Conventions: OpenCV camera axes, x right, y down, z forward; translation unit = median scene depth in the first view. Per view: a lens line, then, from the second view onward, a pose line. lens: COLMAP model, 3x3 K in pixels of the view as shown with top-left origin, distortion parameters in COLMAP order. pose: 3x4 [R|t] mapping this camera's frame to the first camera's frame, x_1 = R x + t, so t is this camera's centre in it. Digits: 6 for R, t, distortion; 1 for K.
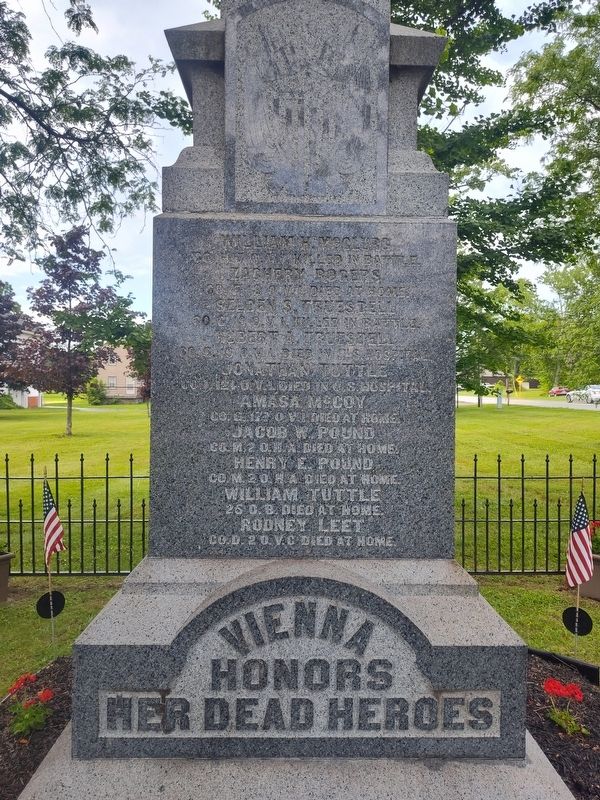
lens RADIAL K [[536.4, 0, 303.4], [0, 536.4, 398.2], [0, 0, 1]] dist [0.012637, 0.001101]
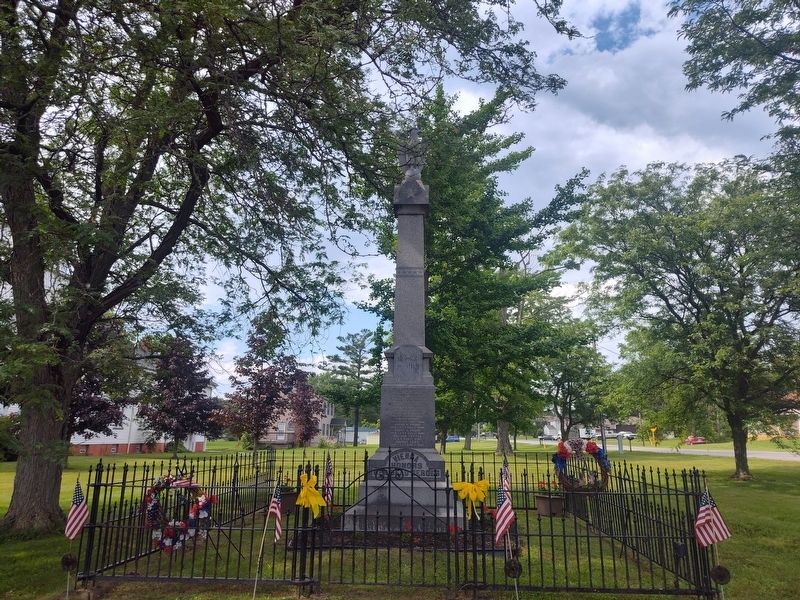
lens RADIAL K [[536.4, 0, 406.2], [0, 536.4, 297.8], [0, 0, 1]] dist [0.012637, 0.001101]
pose [[0.997645, -0.013667, -0.067211, 0.060114], [-0.004981, 0.962917, -0.269750, 0.048605], [0.068405, 0.269450, 0.960582, -0.750166]]
